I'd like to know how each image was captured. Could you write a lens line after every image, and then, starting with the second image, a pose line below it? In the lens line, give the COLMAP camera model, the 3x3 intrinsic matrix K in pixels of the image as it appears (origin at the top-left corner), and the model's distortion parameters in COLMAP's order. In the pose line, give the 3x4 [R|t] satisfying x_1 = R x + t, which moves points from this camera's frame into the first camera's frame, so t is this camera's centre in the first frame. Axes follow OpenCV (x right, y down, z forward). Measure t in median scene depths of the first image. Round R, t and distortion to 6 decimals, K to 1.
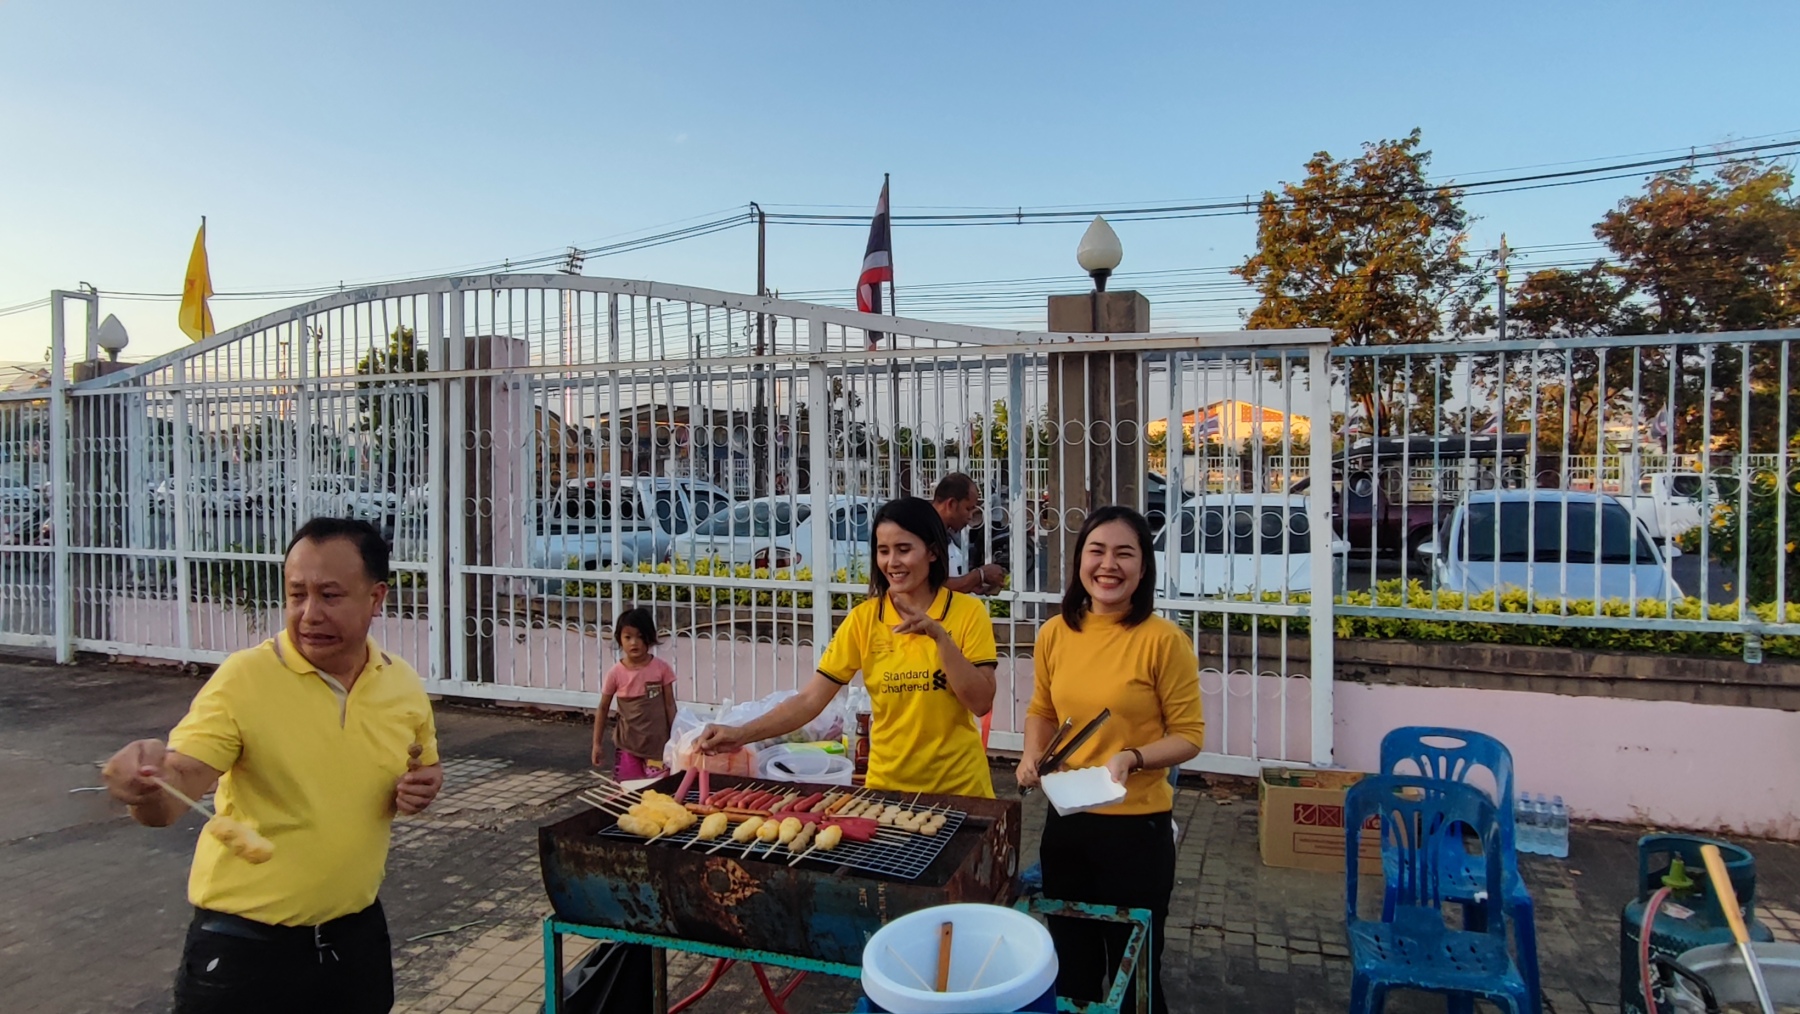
lens RADIAL K [[1123.2, 0, 900.0], [0, 1123.2, 507.0], [0, 0, 1]] dist [0.040489, 0.000195]
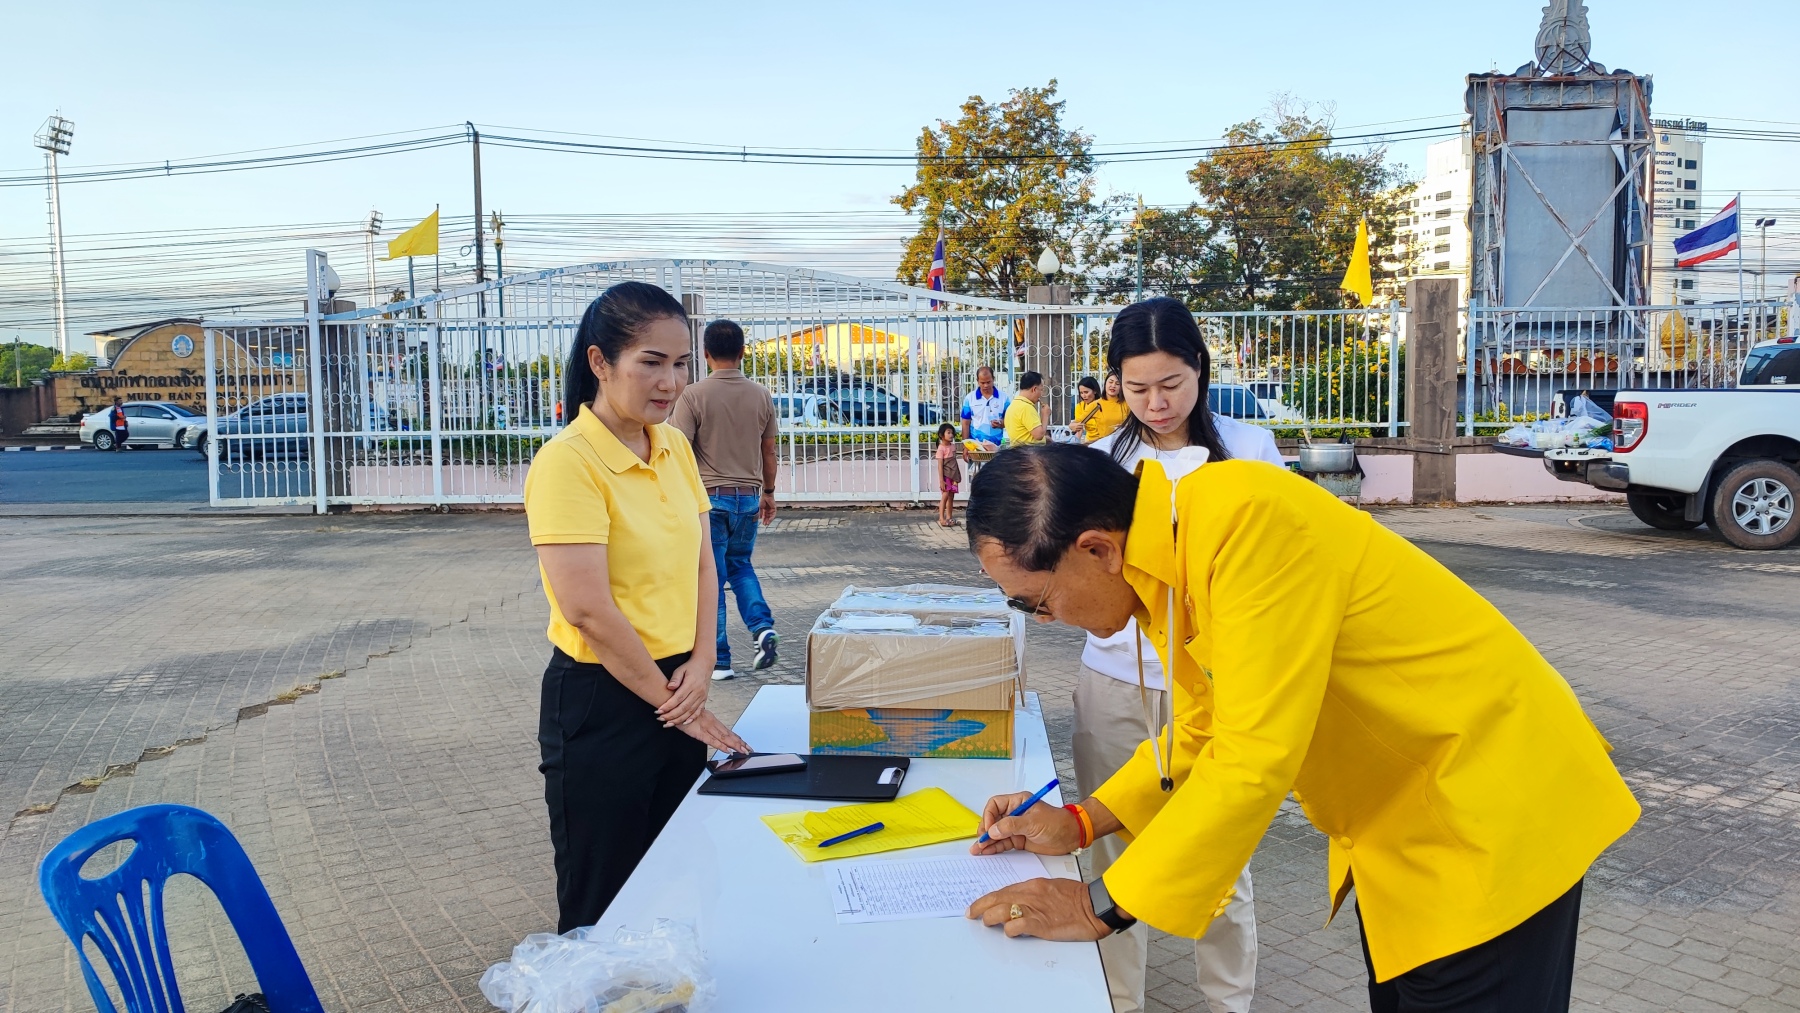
lens RADIAL K [[1184.7, 0, 900.0], [0, 1184.7, 506.5], [0, 0, 1]] dist [0.062603, 0.000260]
pose [[0.950855, -0.042822, 0.306663, -0.061702], [0.024399, 0.997673, 0.063660, 0.006032], [-0.308675, -0.053049, 0.949687, -0.082380]]
